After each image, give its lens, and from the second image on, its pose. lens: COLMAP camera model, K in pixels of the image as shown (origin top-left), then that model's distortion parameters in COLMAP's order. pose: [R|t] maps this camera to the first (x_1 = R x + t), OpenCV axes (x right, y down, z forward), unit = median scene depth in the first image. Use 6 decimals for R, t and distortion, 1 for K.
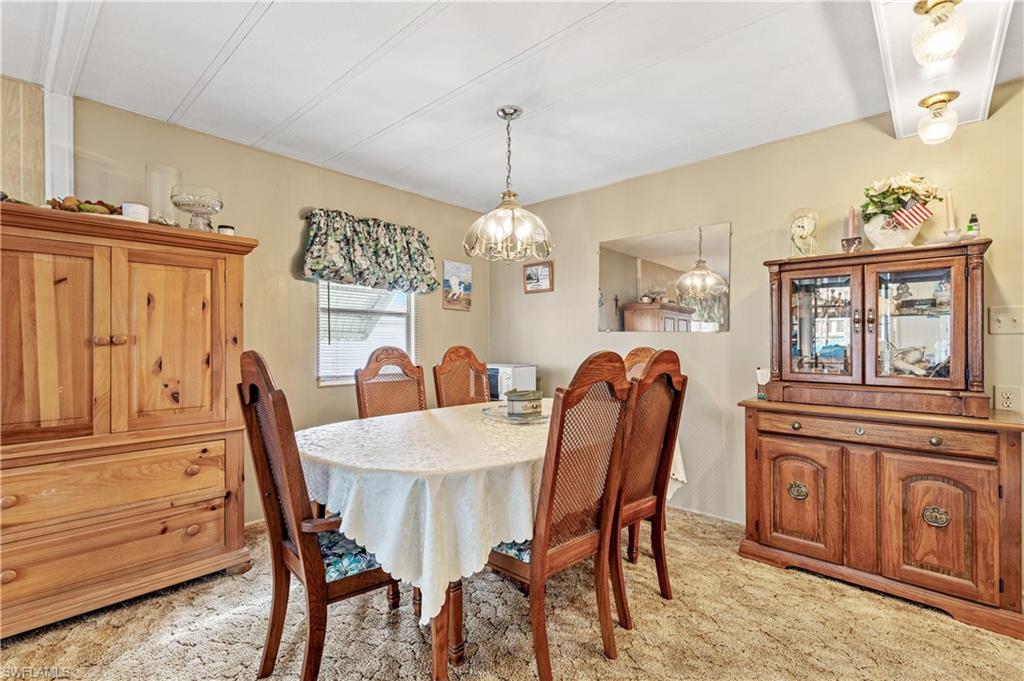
lens RADIAL K [[466.8, 0, 512.0], [0, 466.8, 340.5], [0, 0, 1]] dist [0.008435, 0.000075]
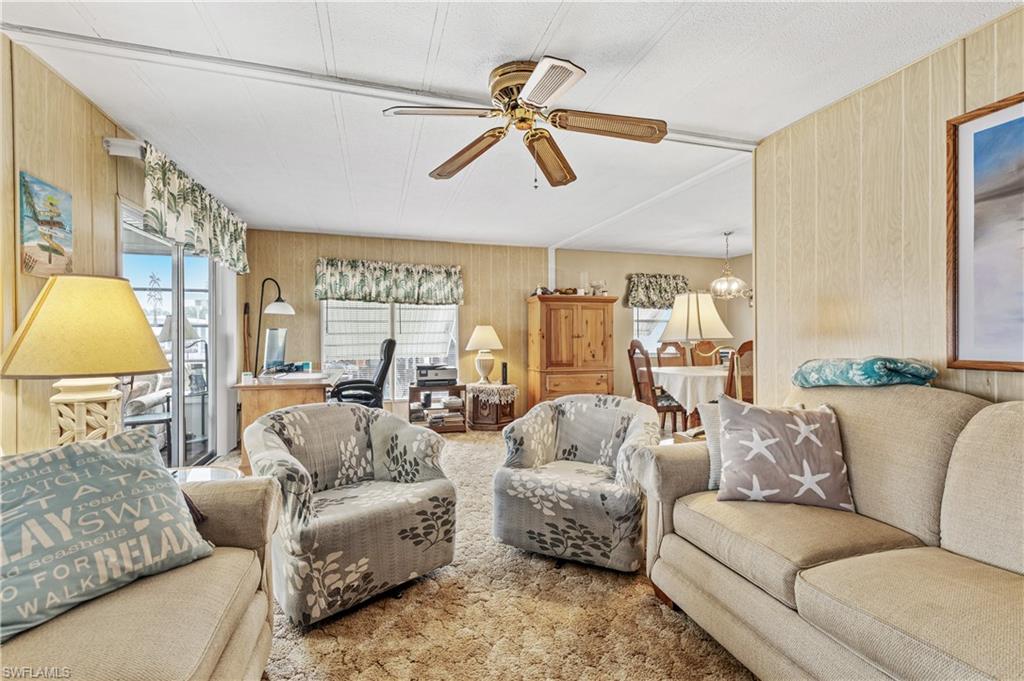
lens RADIAL K [[461.7, 0, 513.8], [0, 461.7, 338.6], [0, 0, 1]] dist [0.007160, -0.000306]
pose [[0.861697, 0.005970, -0.507389, 0.187577], [-0.000138, 0.999933, 0.011532, -0.011282], [0.507424, -0.009867, 0.861640, -1.113895]]
